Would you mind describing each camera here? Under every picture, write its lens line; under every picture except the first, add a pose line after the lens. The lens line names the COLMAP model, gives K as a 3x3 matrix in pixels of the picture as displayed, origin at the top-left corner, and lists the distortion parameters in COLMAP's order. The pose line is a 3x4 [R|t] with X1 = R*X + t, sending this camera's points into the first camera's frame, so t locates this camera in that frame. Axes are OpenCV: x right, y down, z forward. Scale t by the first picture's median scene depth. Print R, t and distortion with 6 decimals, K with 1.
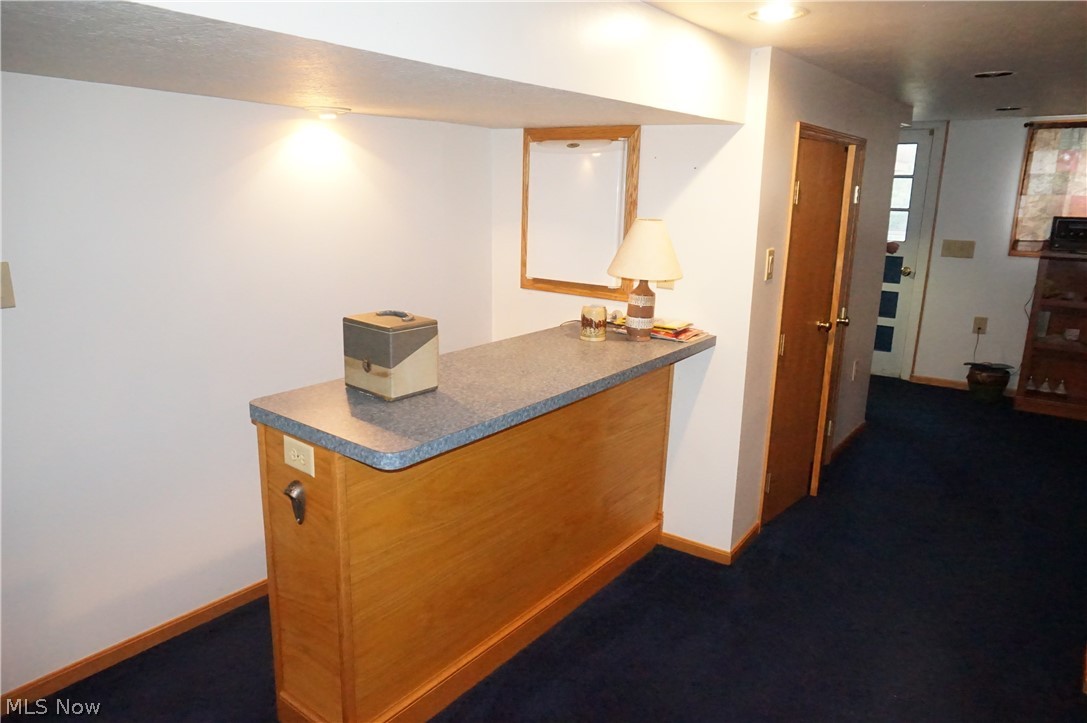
lens RADIAL K [[727.8, 0, 534.4], [0, 727.8, 370.7], [0, 0, 1]] dist [-0.027836, 0.012952]
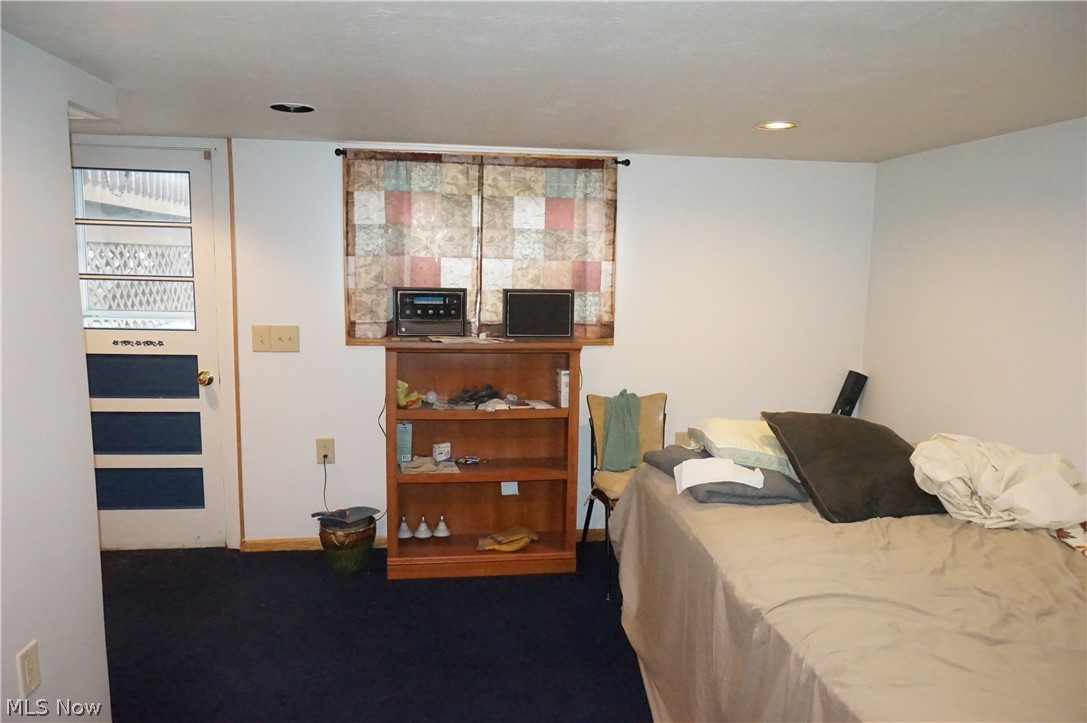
lens RADIAL K [[727.8, 0, 550.9], [0, 727.8, 370.3], [0, 0, 1]] dist [-0.027836, 0.012952]
pose [[0.689645, -0.104087, 0.716628, 0.315514], [0.161054, 0.986877, -0.011650, -0.101694], [-0.706011, 0.123450, 0.697358, 0.414532]]
